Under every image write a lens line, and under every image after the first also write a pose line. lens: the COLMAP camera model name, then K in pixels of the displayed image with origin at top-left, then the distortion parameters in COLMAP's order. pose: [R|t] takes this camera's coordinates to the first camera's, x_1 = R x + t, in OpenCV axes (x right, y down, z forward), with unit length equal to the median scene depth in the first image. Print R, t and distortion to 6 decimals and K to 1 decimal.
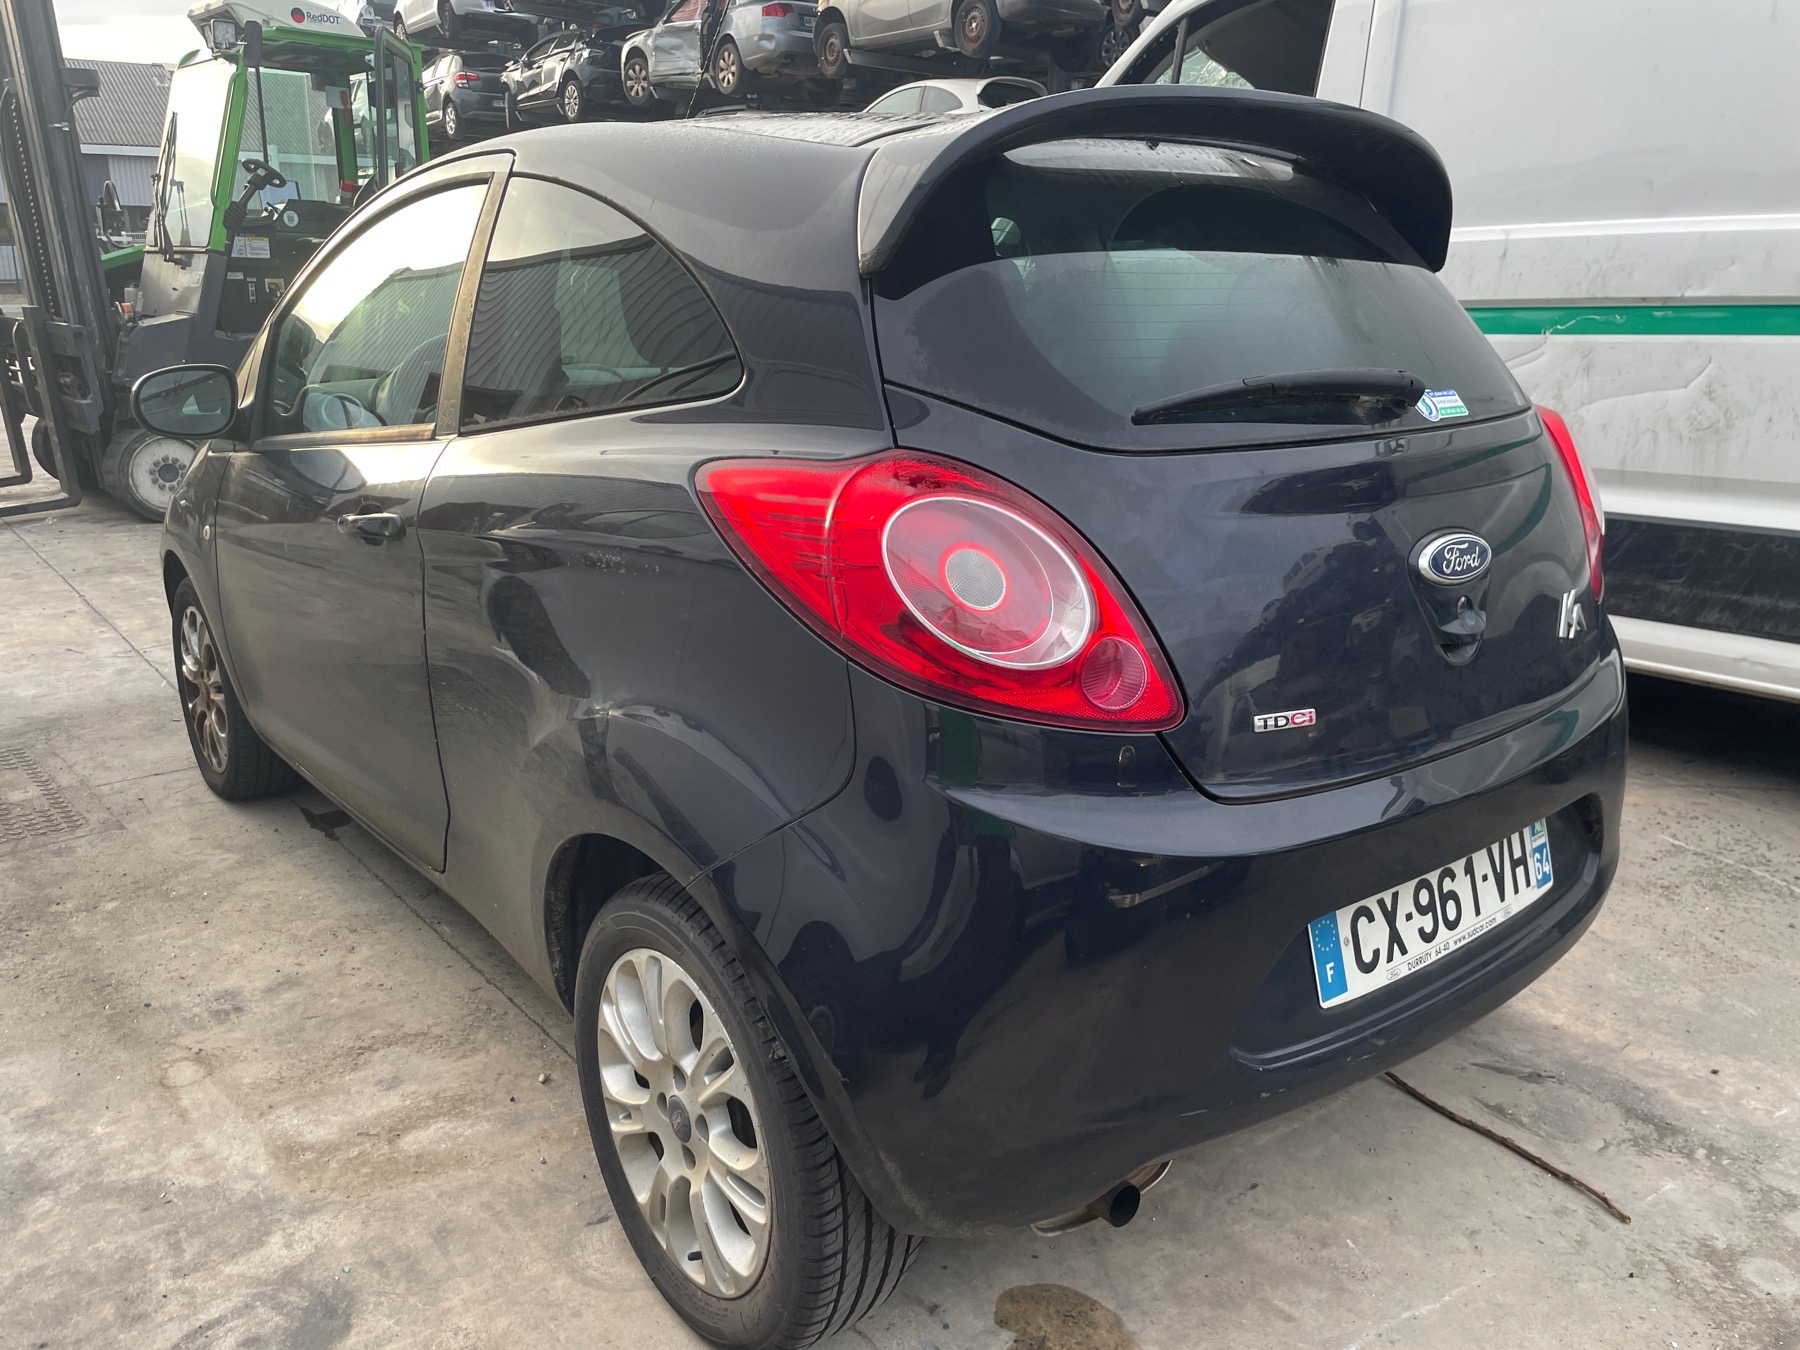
lens RADIAL K [[1380.6, 0, 899.4], [0, 1380.6, 673.1], [0, 0, 1]] dist [0.077789, -0.106786]
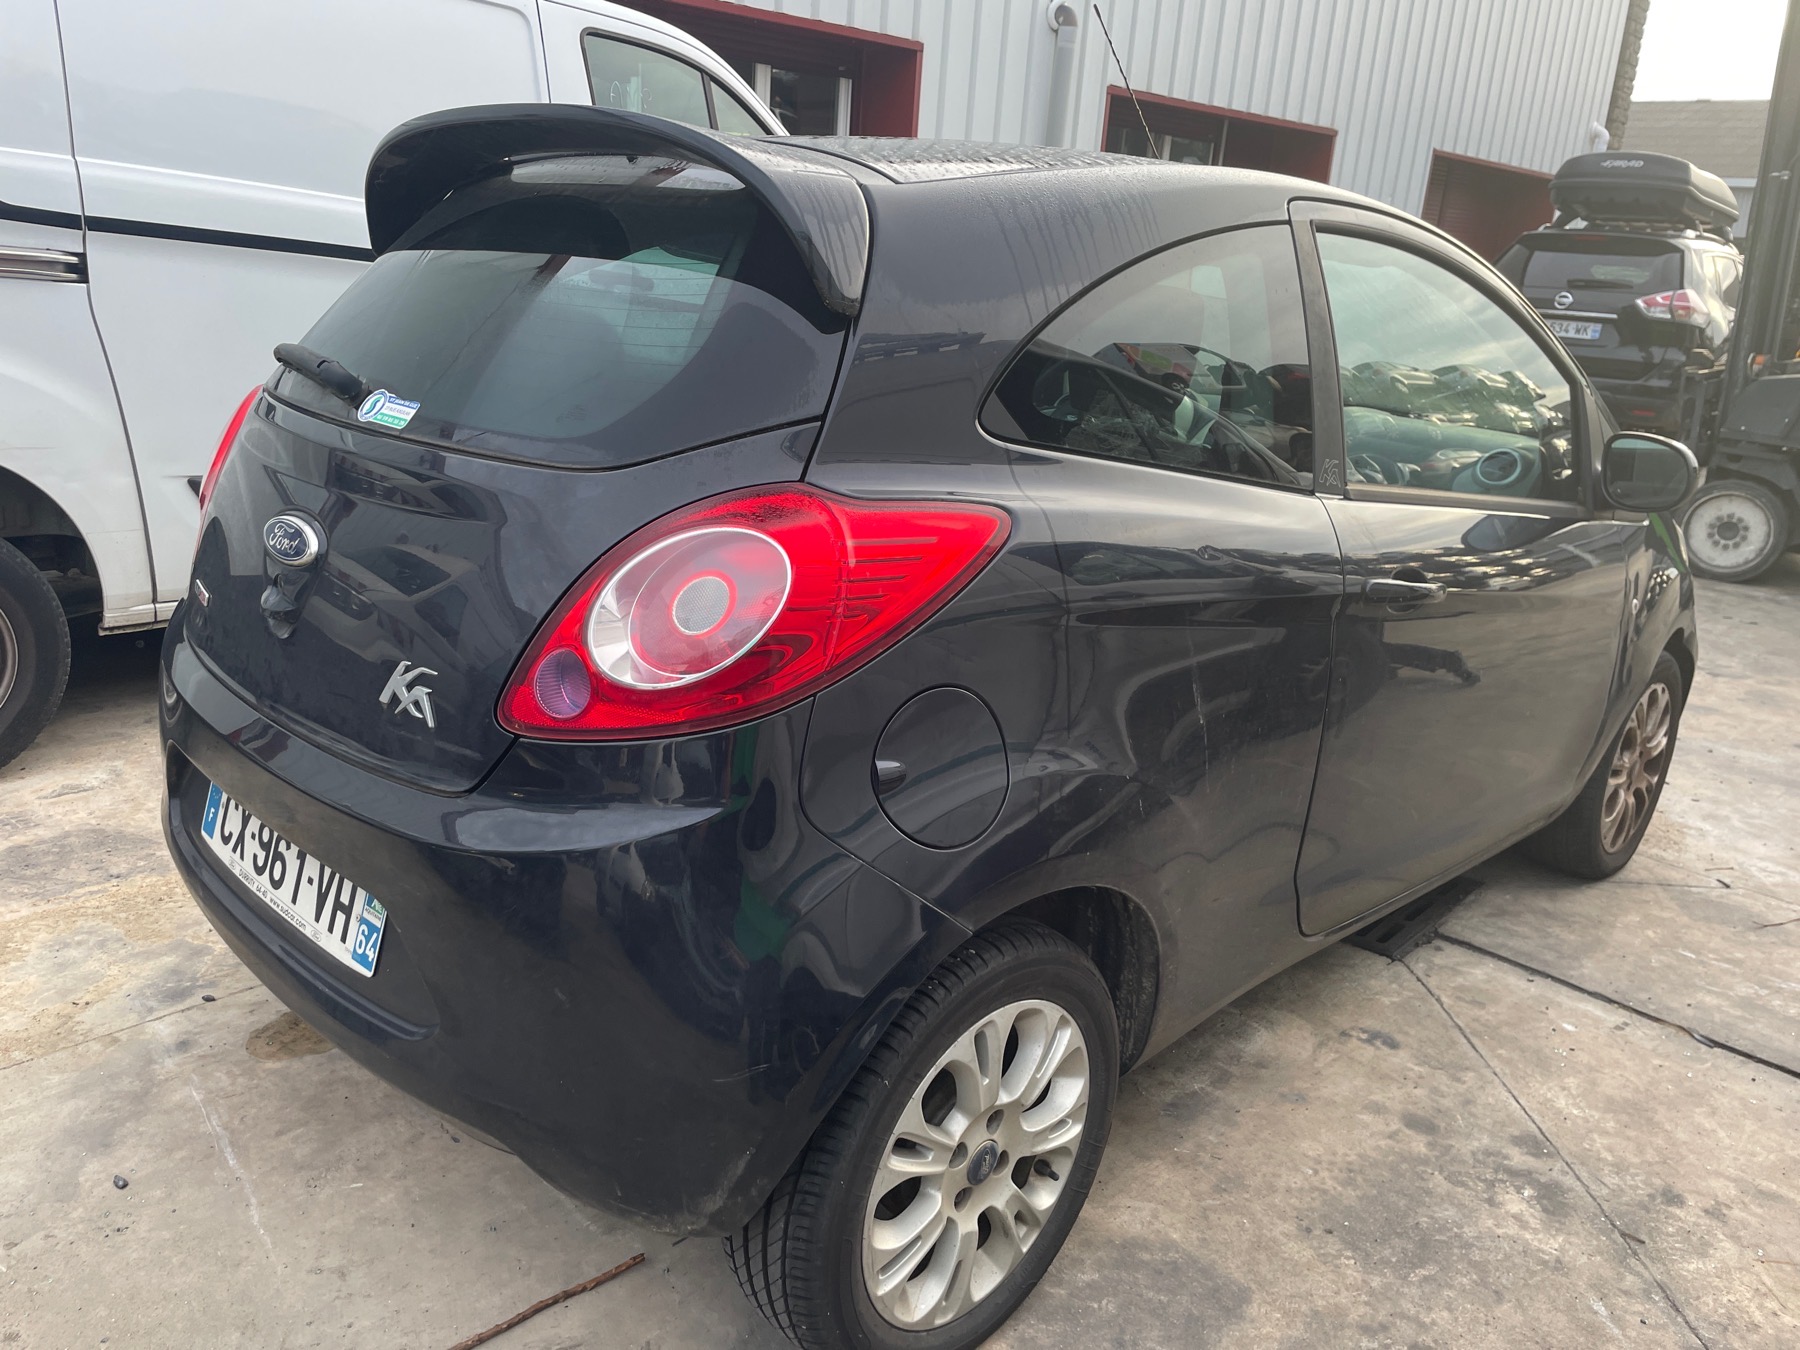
lens RADIAL K [[1380.6, 0, 900.6], [0, 1380.6, 678.7], [0, 0, 1]] dist [0.077789, -0.106786]
pose [[0.101535, 0.301048, -0.948188, 1.299070], [-0.337929, 0.906878, 0.251746, -0.359156], [0.935679, 0.294859, 0.193813, 1.105218]]
